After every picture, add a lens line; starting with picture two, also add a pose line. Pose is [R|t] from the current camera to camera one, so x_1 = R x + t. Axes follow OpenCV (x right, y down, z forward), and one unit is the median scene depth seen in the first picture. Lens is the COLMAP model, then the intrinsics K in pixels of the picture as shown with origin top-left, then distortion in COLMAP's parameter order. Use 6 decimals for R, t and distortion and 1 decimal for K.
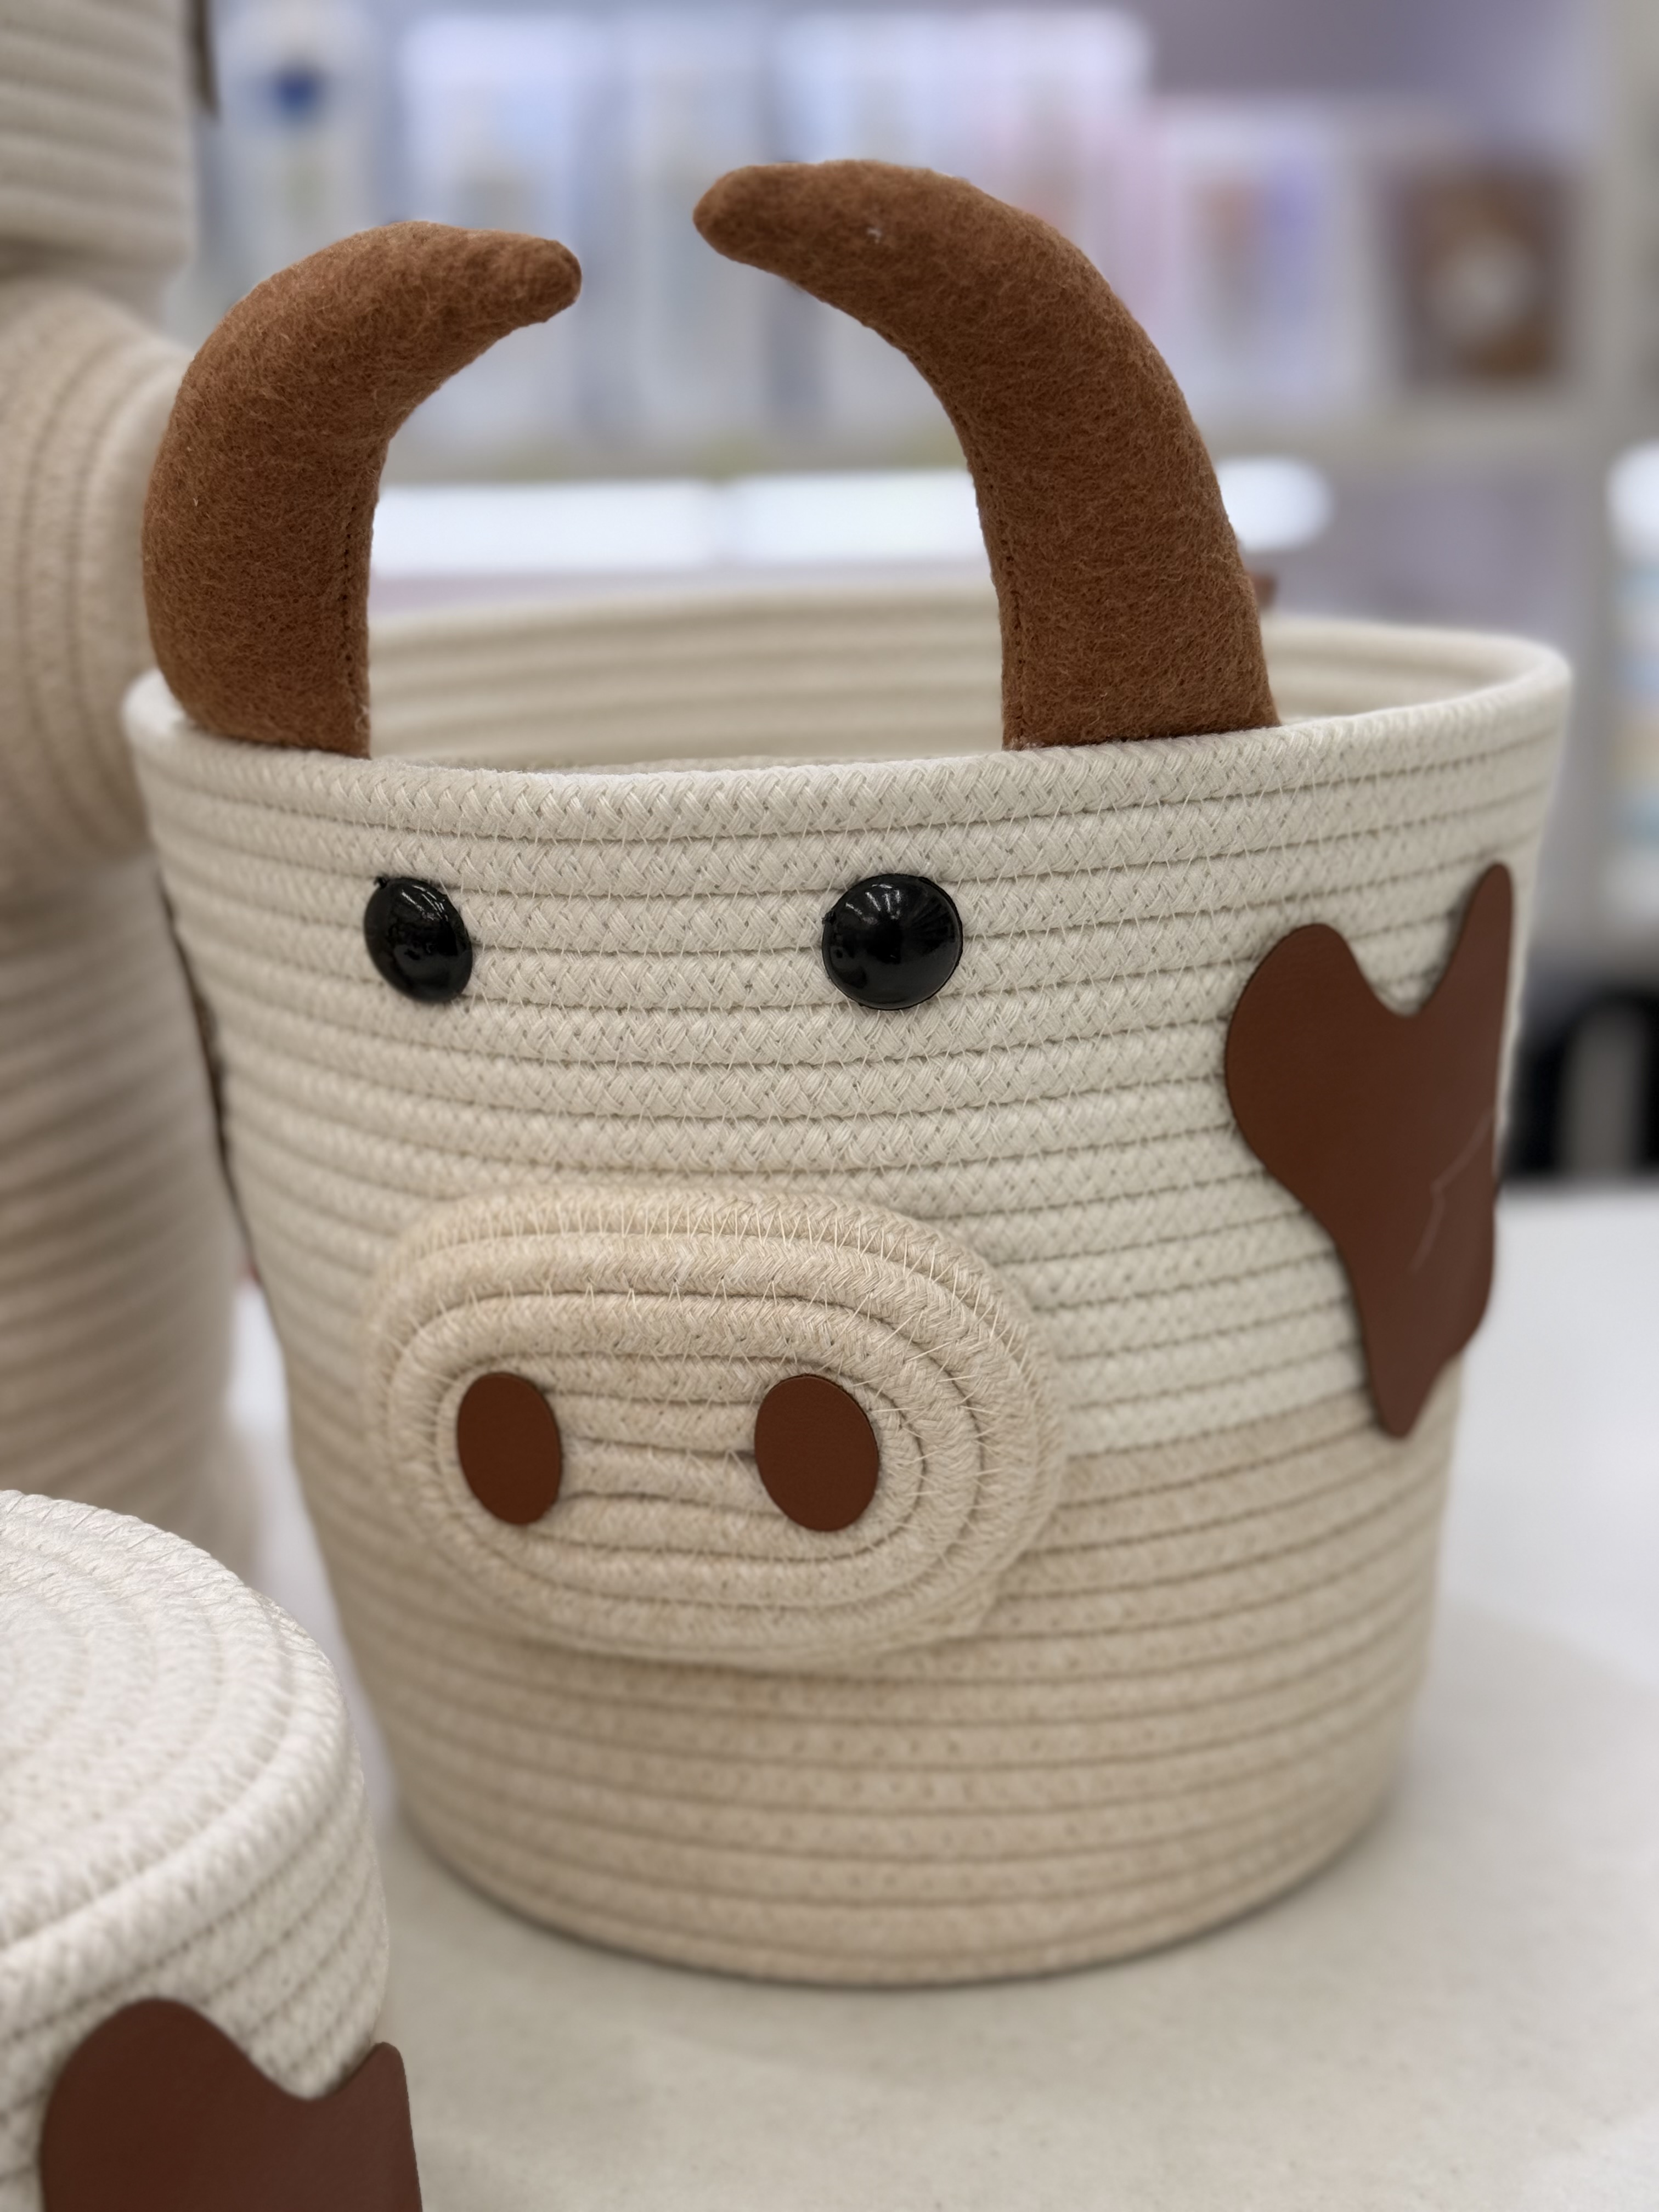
lens RADIAL K [[3091.7, 0, 833.7], [0, 3091.7, 1094.3], [0, 0, 1]] dist [0.109190, 0.000000]
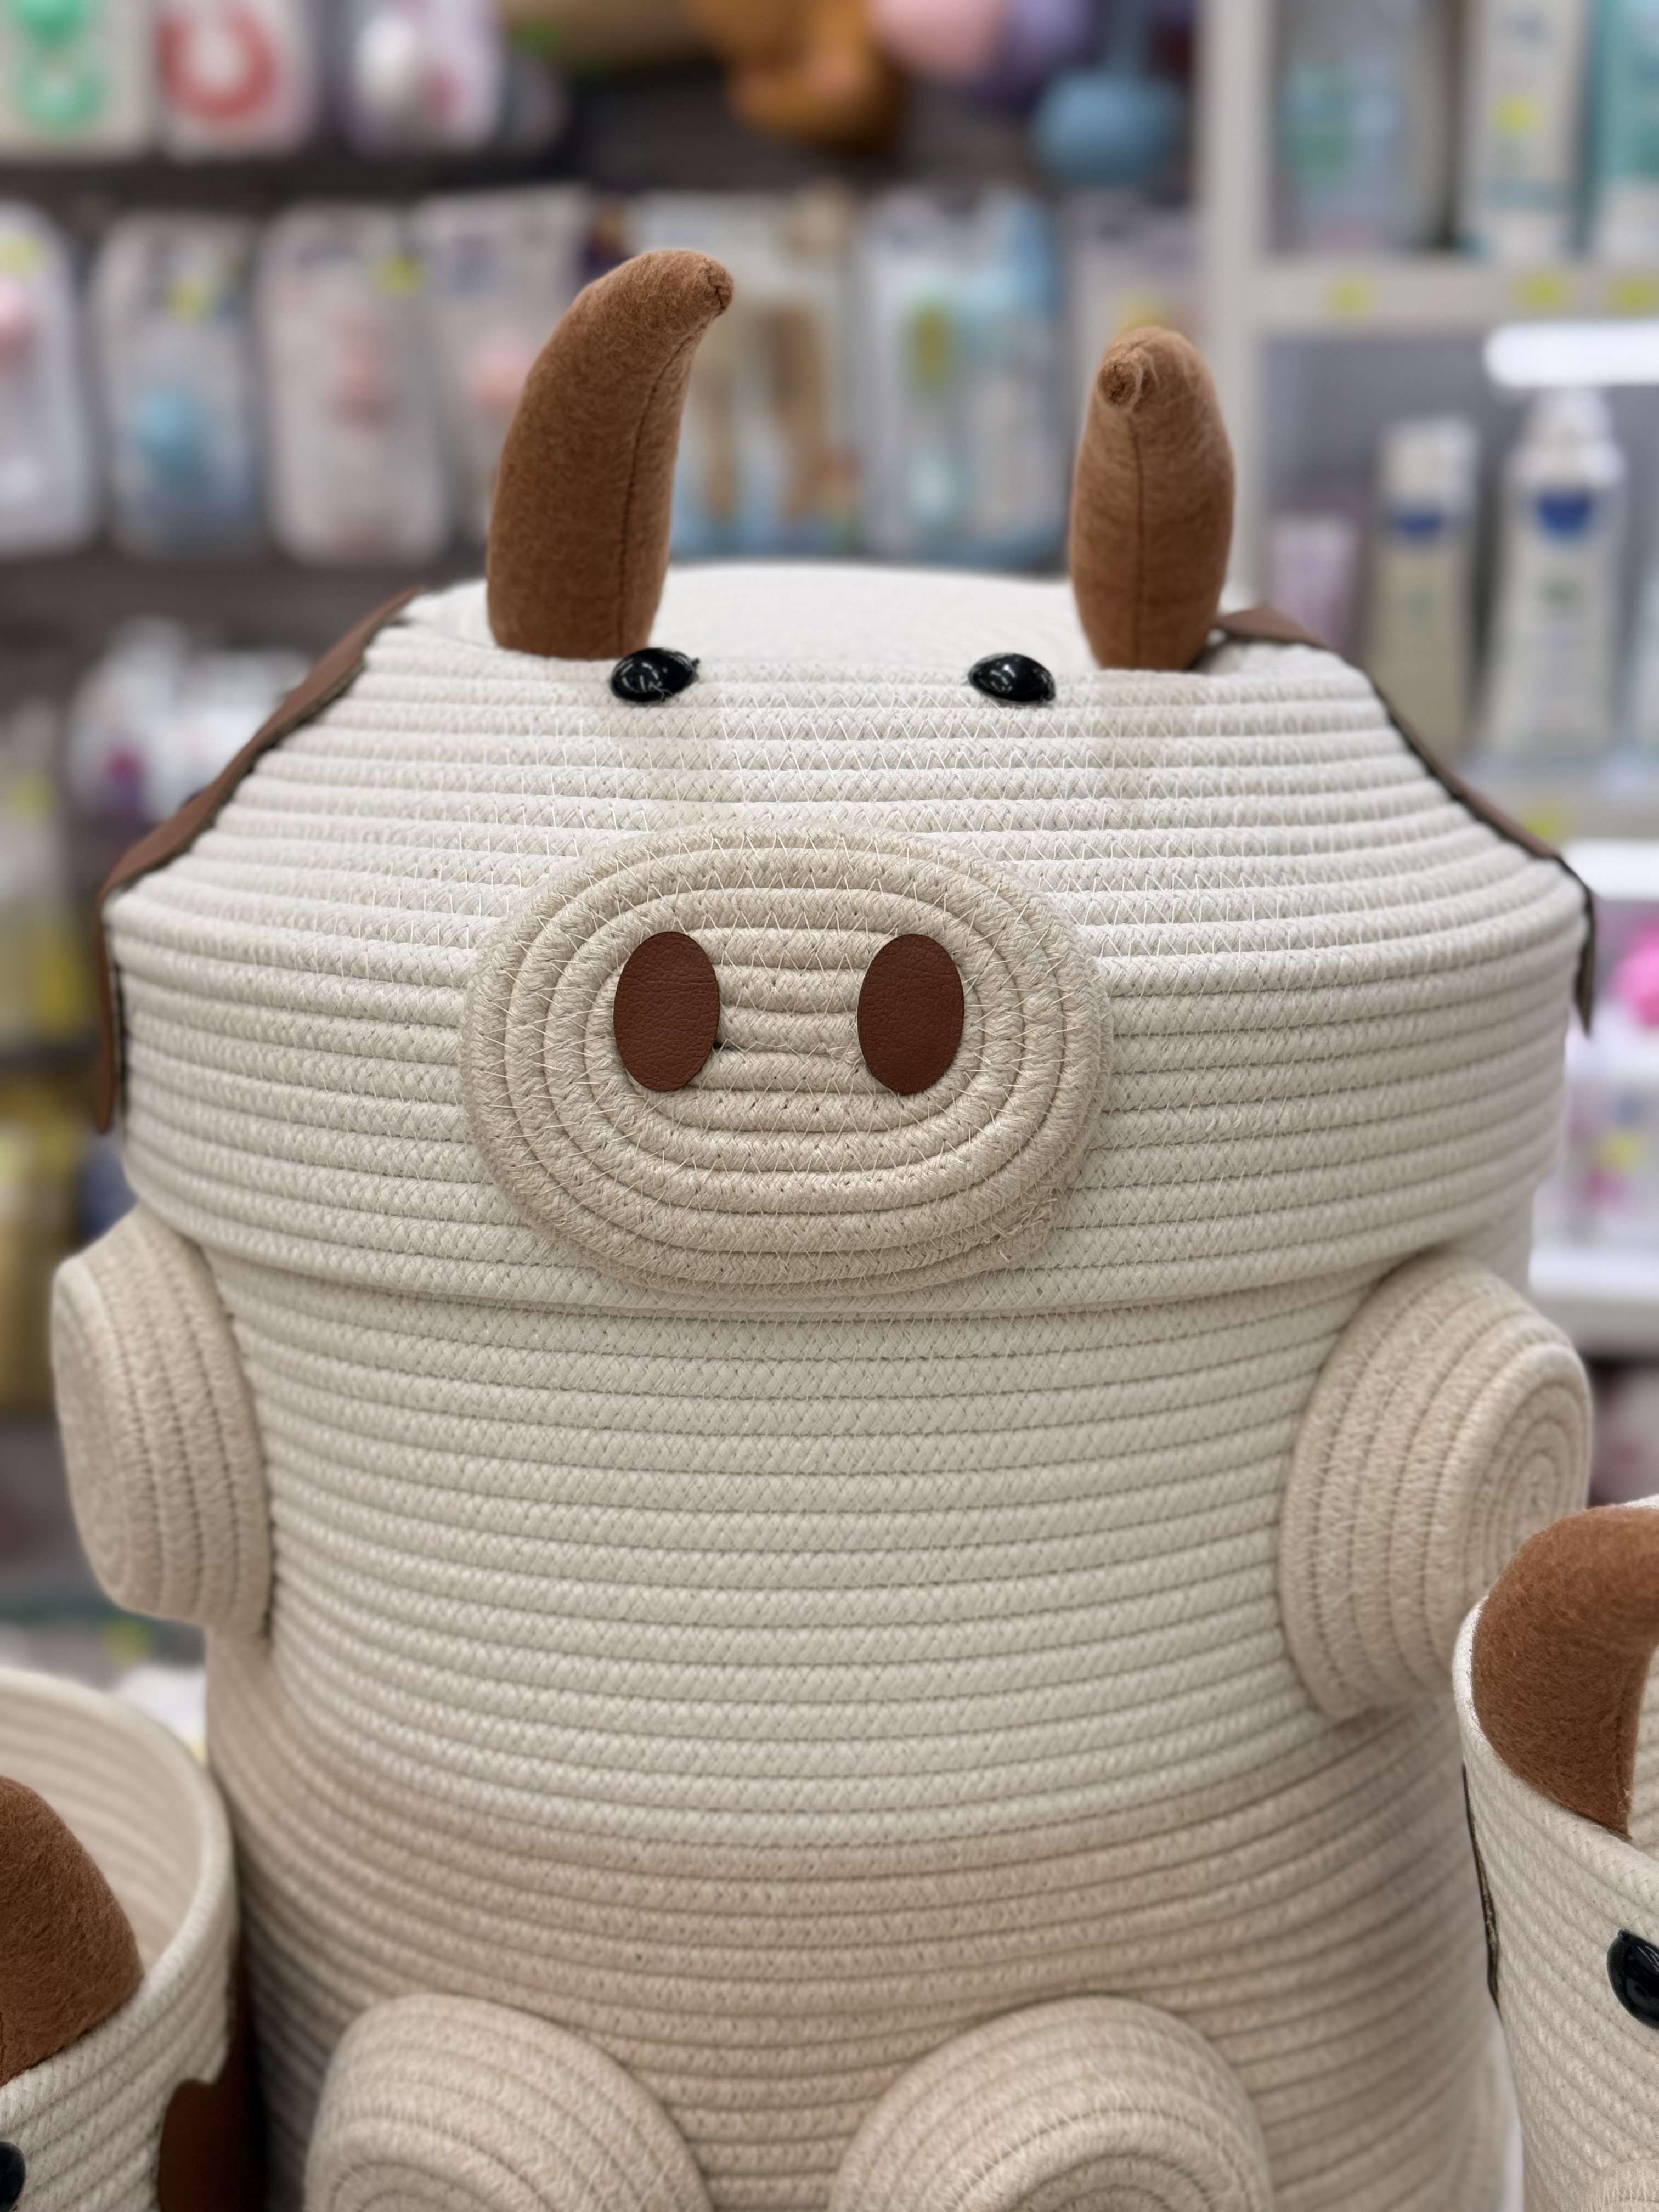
lens RADIAL K [[3091.7, 0, 857.8], [0, 3091.7, 1138.6], [0, 0, 1]] dist [0.109190, 0.000000]
pose [[0.913766, 0.111096, -0.390756, 0.034817], [-0.096166, 0.993695, 0.057639, -0.448433], [0.394695, -0.015092, 0.918688, -0.344435]]
